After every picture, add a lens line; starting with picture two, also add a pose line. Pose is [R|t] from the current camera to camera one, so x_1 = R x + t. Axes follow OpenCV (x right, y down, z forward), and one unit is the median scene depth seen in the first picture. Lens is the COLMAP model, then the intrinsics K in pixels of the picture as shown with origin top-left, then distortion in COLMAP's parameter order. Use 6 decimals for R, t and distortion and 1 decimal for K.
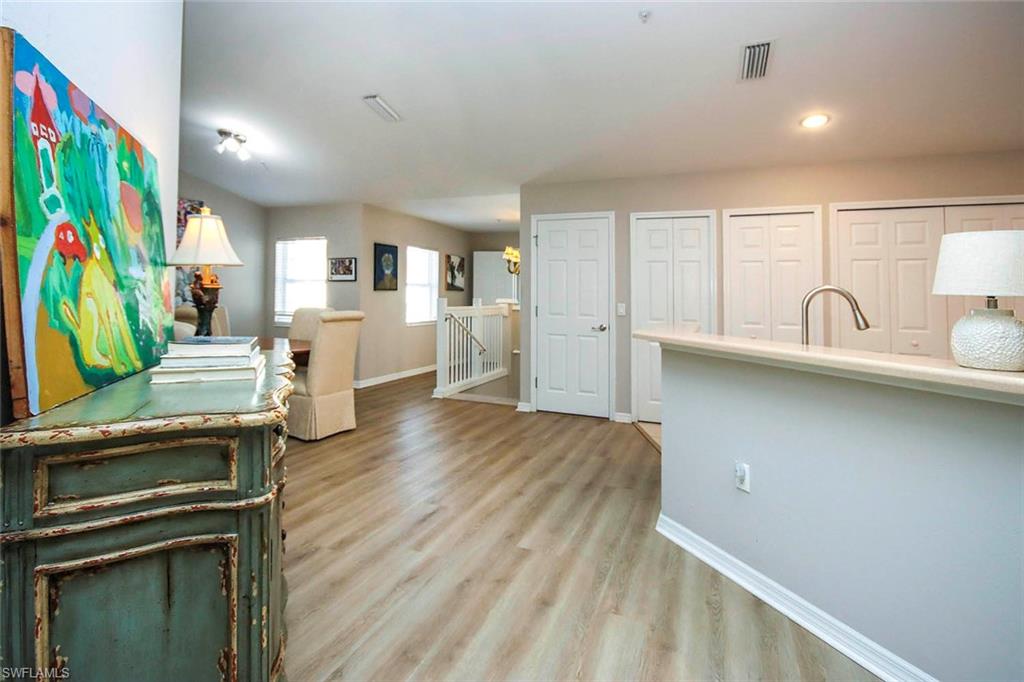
lens RADIAL K [[488.3, 0, 548.8], [0, 488.3, 291.8], [0, 0, 1]] dist [-0.000200, -0.000033]
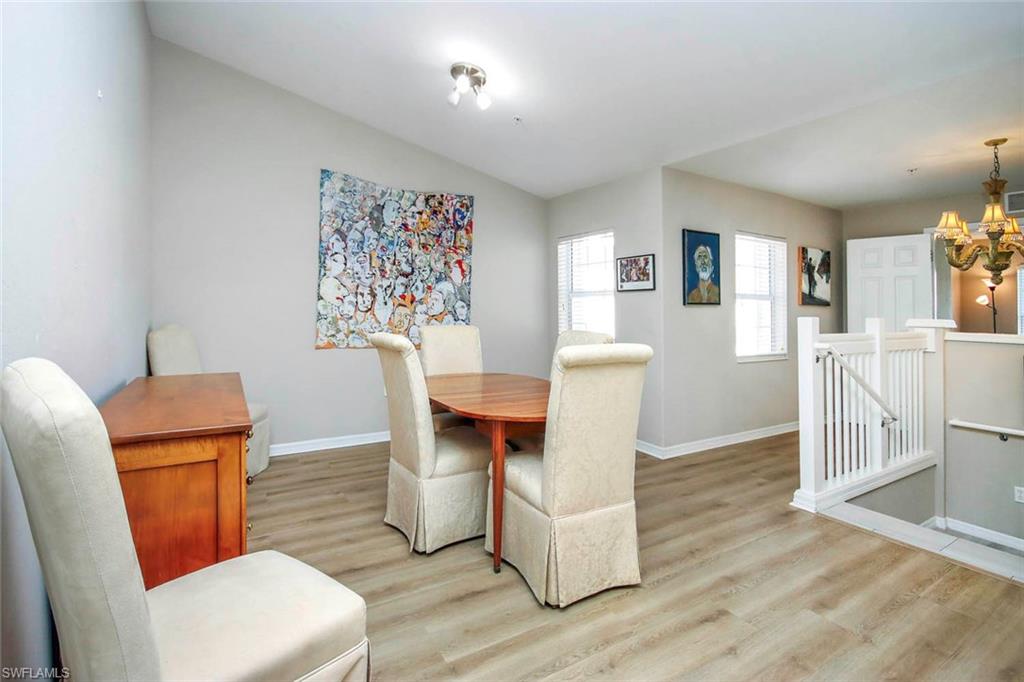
lens RADIAL K [[488.3, 0, 548.8], [0, 488.3, 291.8], [0, 0, 1]] dist [-0.000200, -0.000033]
pose [[0.802902, -0.027609, -0.595472, -0.119124], [0.004696, 0.999189, -0.039996, 0.004636], [0.596093, 0.029316, 0.802380, 0.383329]]
